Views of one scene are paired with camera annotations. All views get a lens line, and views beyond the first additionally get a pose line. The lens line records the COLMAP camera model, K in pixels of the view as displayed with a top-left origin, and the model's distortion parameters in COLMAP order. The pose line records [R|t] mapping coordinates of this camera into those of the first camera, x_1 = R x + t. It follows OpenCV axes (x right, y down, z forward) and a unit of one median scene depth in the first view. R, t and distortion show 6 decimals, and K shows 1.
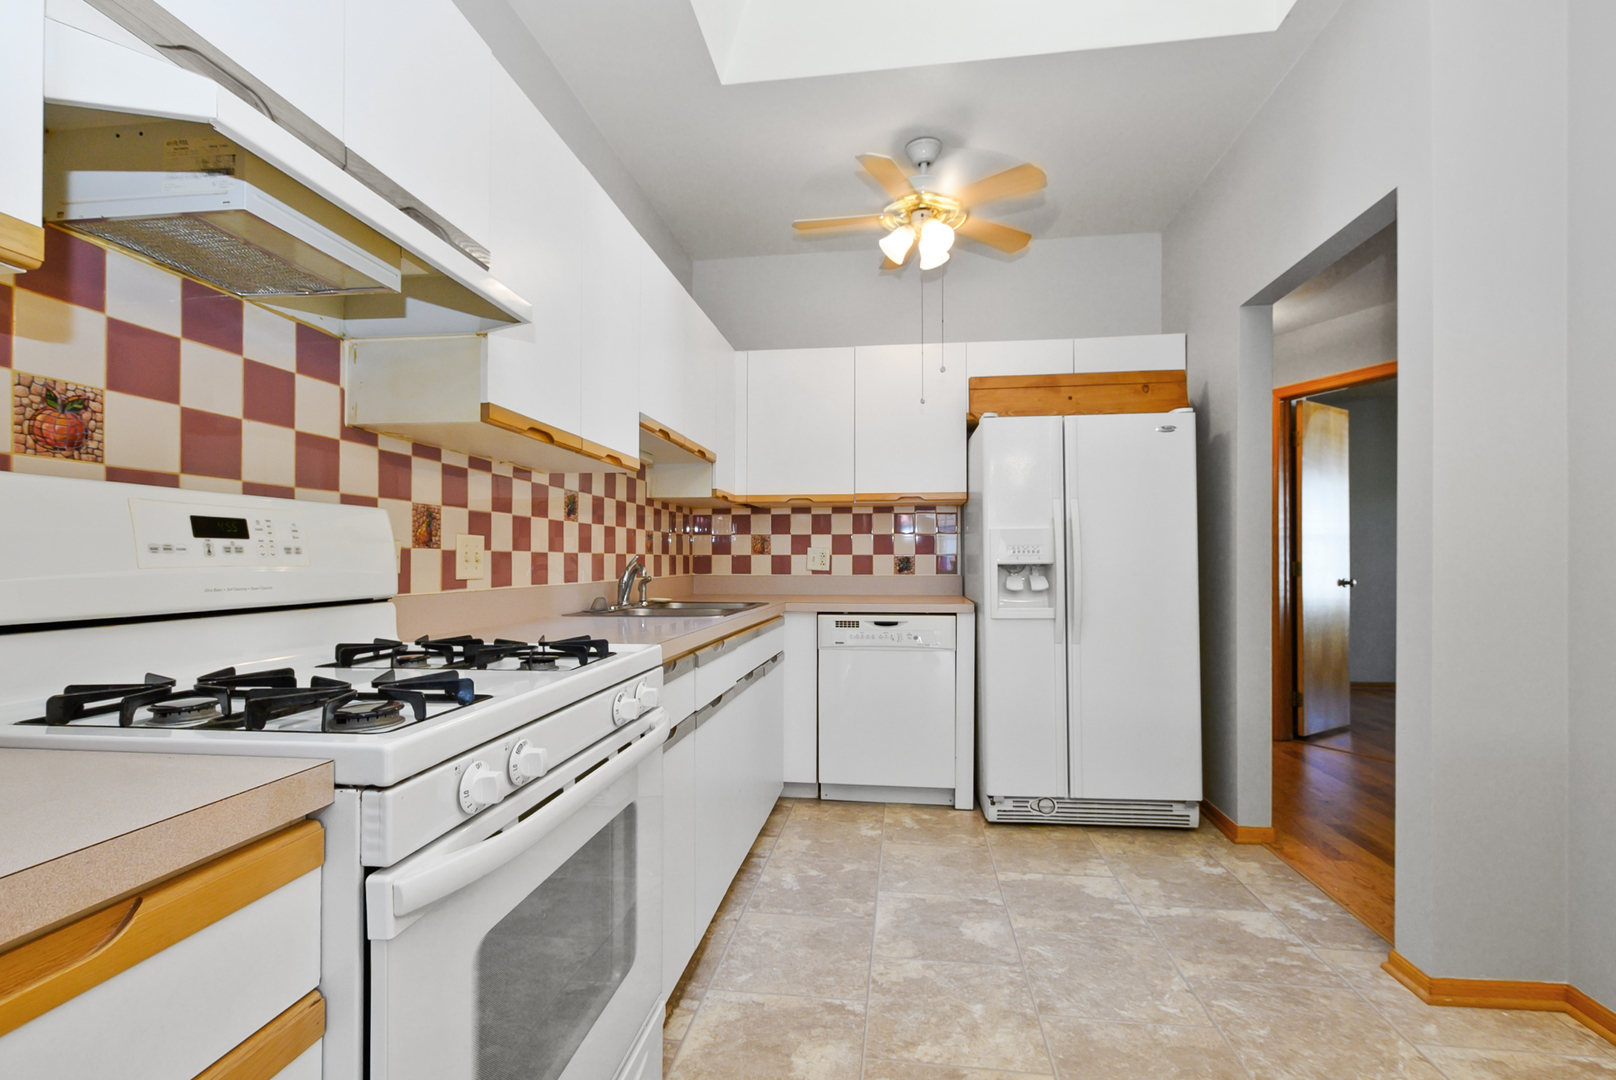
lens RADIAL K [[715.4, 0, 812.1], [0, 715.4, 550.4], [0, 0, 1]] dist [0.008264, -0.002477]
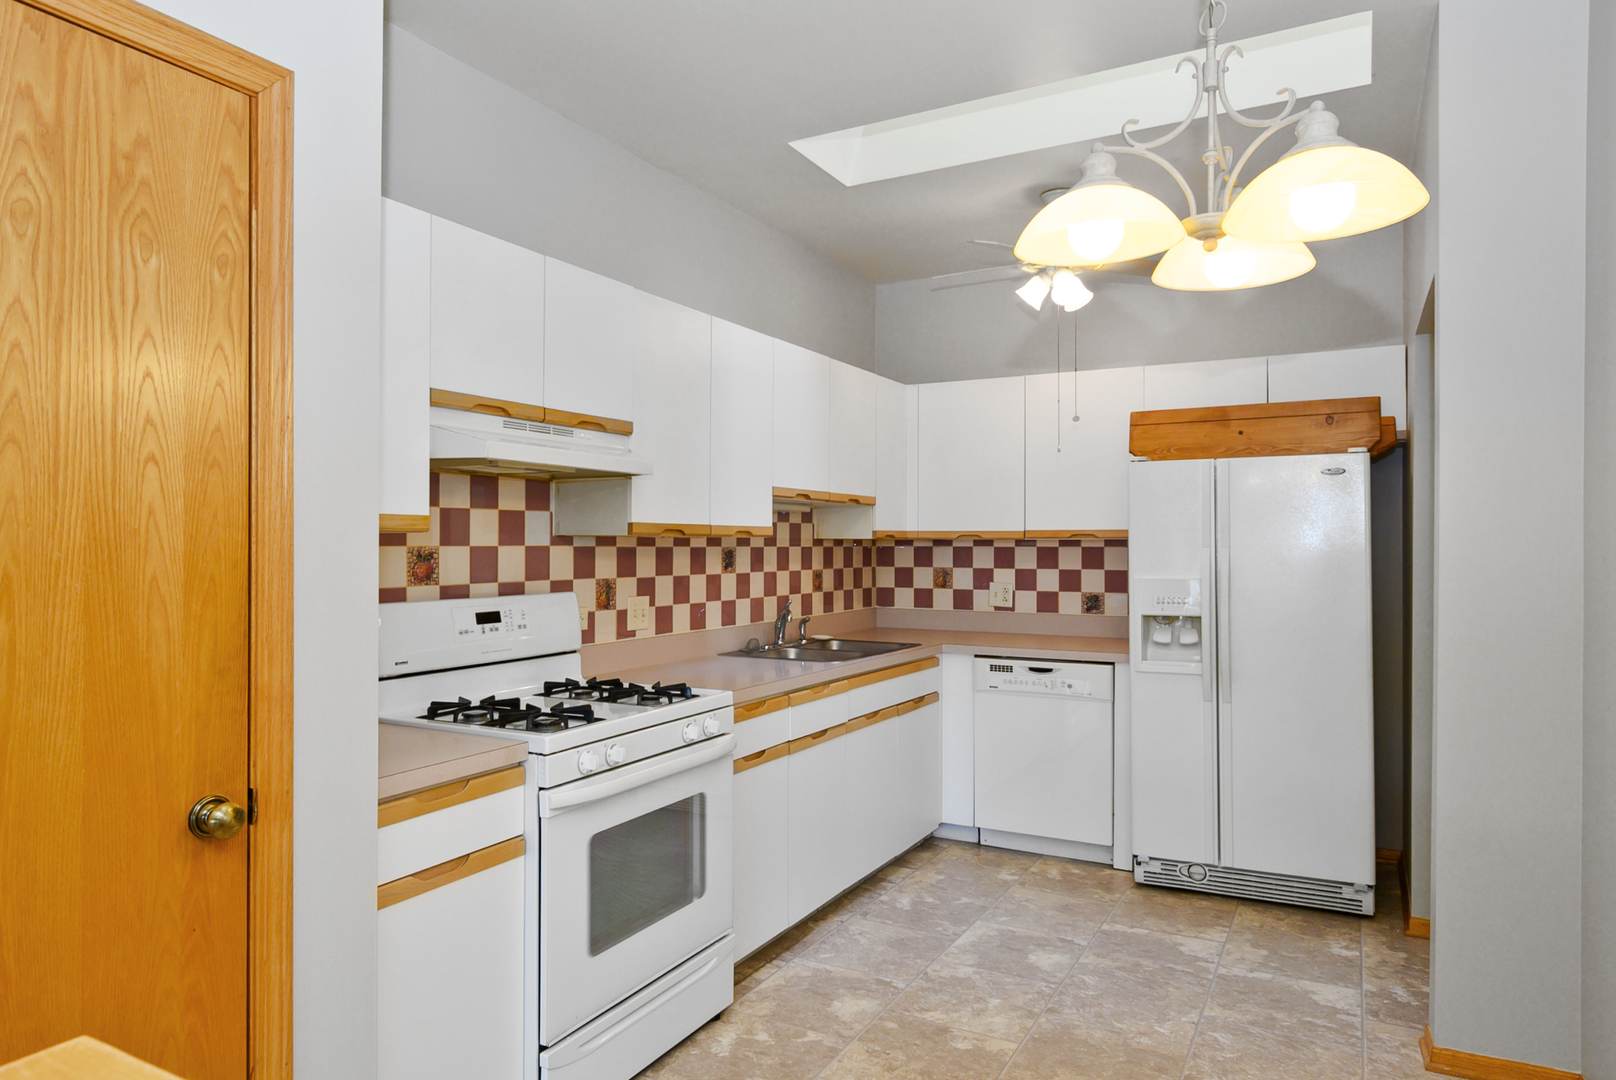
lens RADIAL K [[998.2, 0, 809.1], [0, 998.2, 533.0], [0, 0, 1]] dist [-0.002213, -0.000593]
pose [[0.931160, -0.002494, -0.364603, 0.535120], [0.003454, 0.999992, 0.001982, -0.153595], [0.364595, -0.003105, 0.931161, -0.661007]]
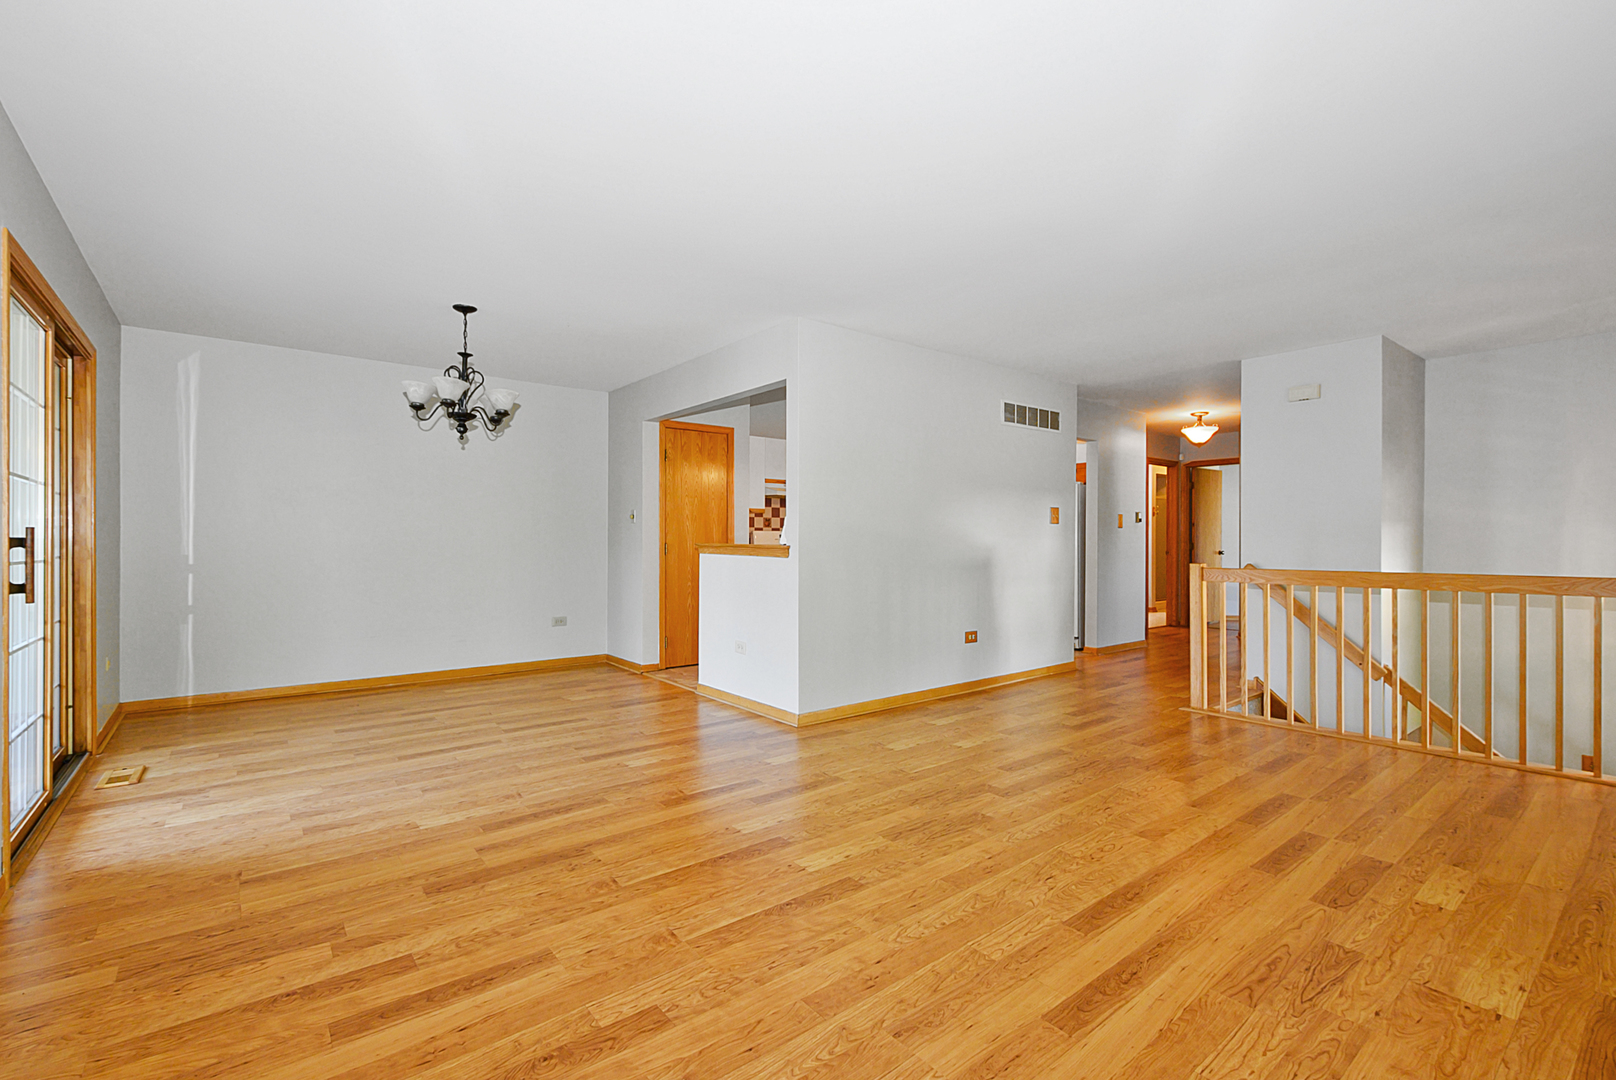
lens RADIAL K [[715.4, 0, 816.1], [0, 715.4, 537.6], [0, 0, 1]] dist [0.008264, -0.002477]
pose [[0.730114, 0.001791, -0.683323, 2.543105], [0.005985, 0.999941, 0.009016, -0.047350], [0.683299, -0.010673, 0.730060, -2.349007]]
